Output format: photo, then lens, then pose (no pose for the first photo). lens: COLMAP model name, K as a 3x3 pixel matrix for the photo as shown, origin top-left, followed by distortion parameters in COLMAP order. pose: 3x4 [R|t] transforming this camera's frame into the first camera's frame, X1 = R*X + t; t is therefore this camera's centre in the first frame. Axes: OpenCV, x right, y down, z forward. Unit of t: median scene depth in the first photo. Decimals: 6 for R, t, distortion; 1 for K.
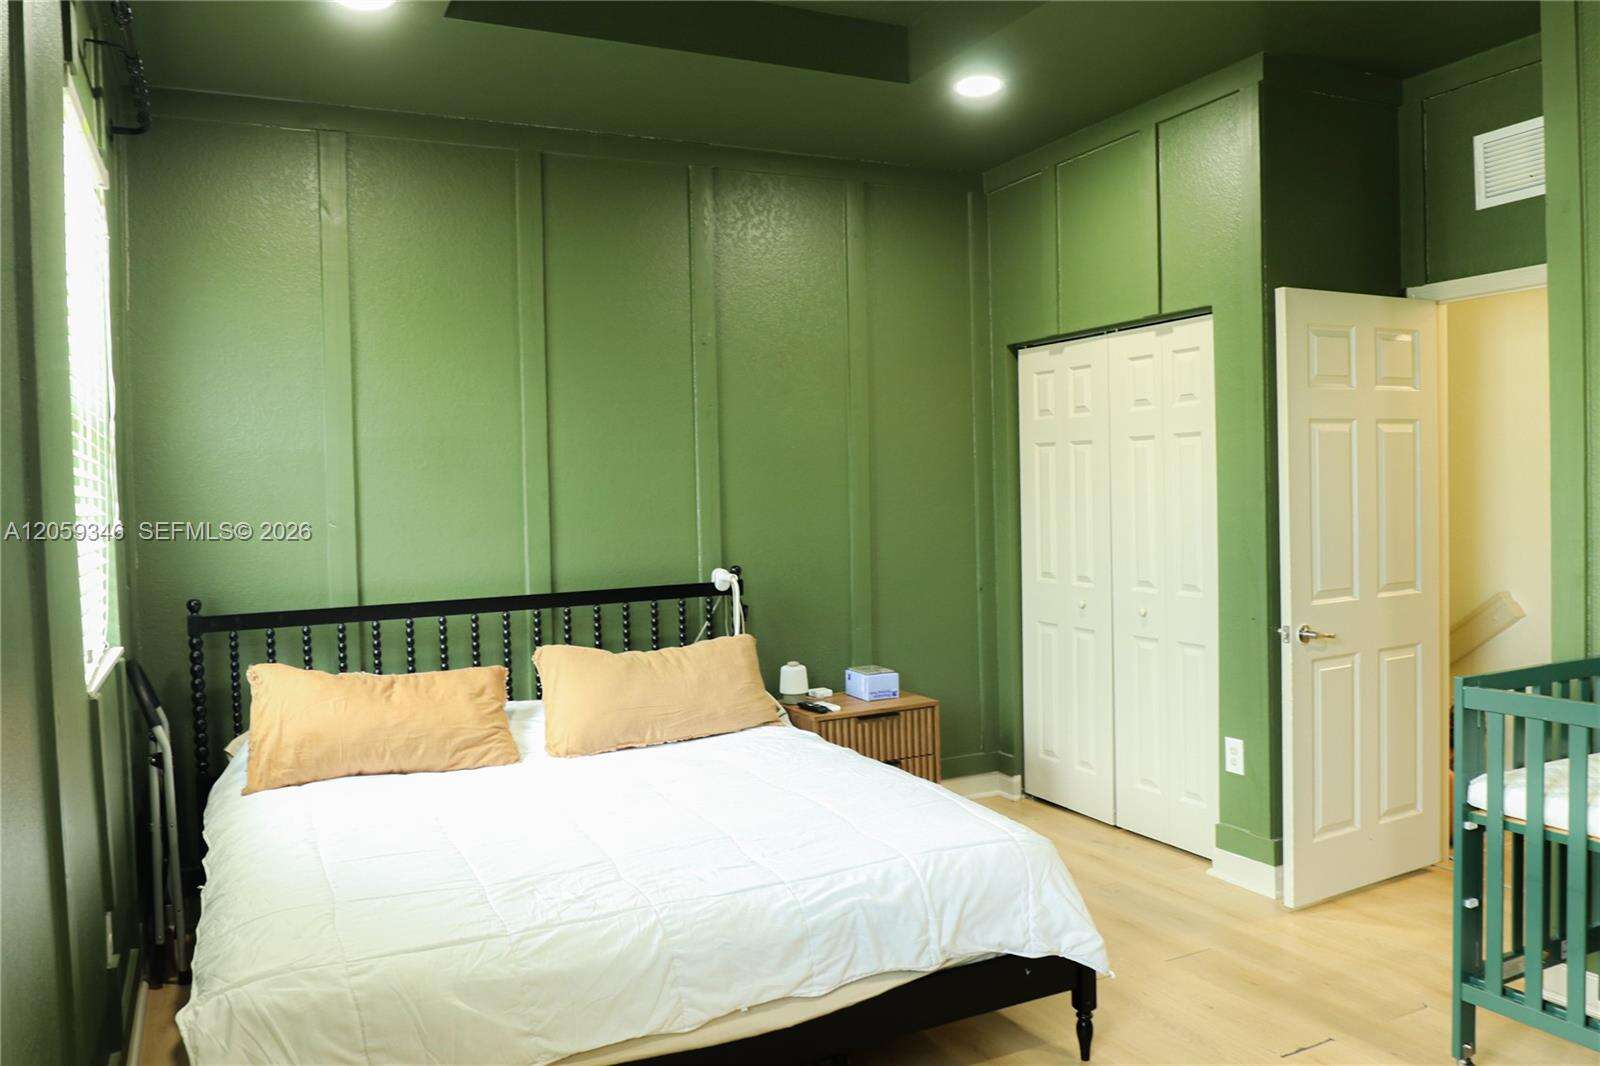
lens RADIAL K [[1176.8, 0, 797.6], [0, 1176.8, 529.3], [0, 0, 1]] dist [-0.028430, -0.000492]
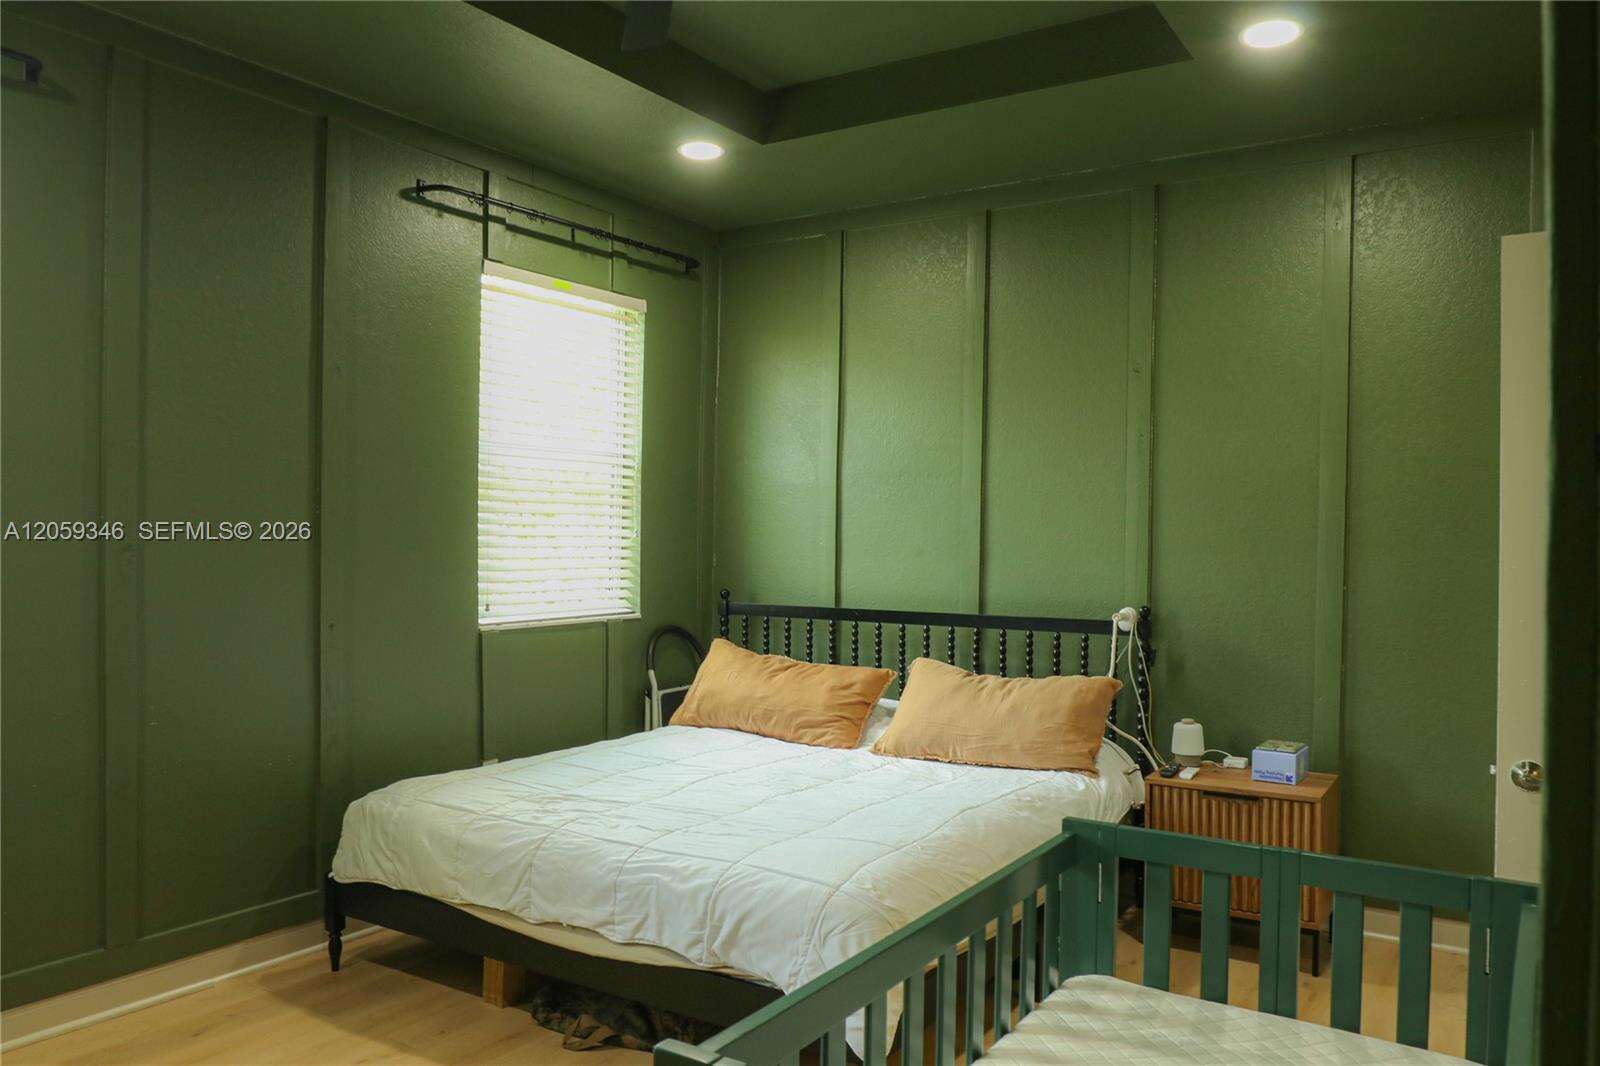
lens RADIAL K [[1176.8, 0, 797.6], [0, 1176.8, 529.3], [0, 0, 1]] dist [-0.028430, -0.000492]
pose [[0.513110, 0.033728, -0.857660, 0.772090], [-0.051963, 0.998615, 0.008183, -0.029642], [0.856749, 0.040368, 0.514152, 0.359245]]
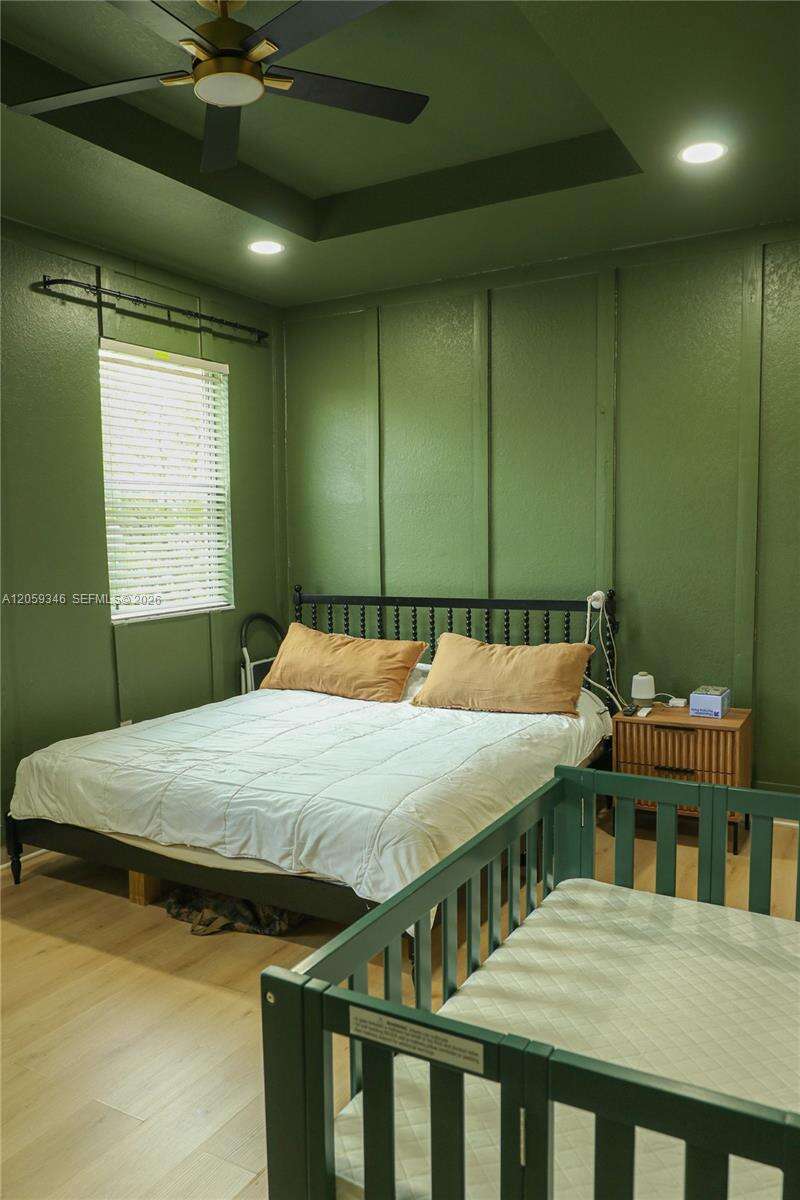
lens RADIAL K [[882.6, 0, 394.7], [0, 882.6, 598.6], [0, 0, 1]] dist [-0.028430, -0.000492]
pose [[0.556125, 0.085812, -0.826657, 0.767094], [-0.022884, 0.995859, 0.087982, -0.047633], [0.830784, -0.030011, 0.555786, 0.360593]]
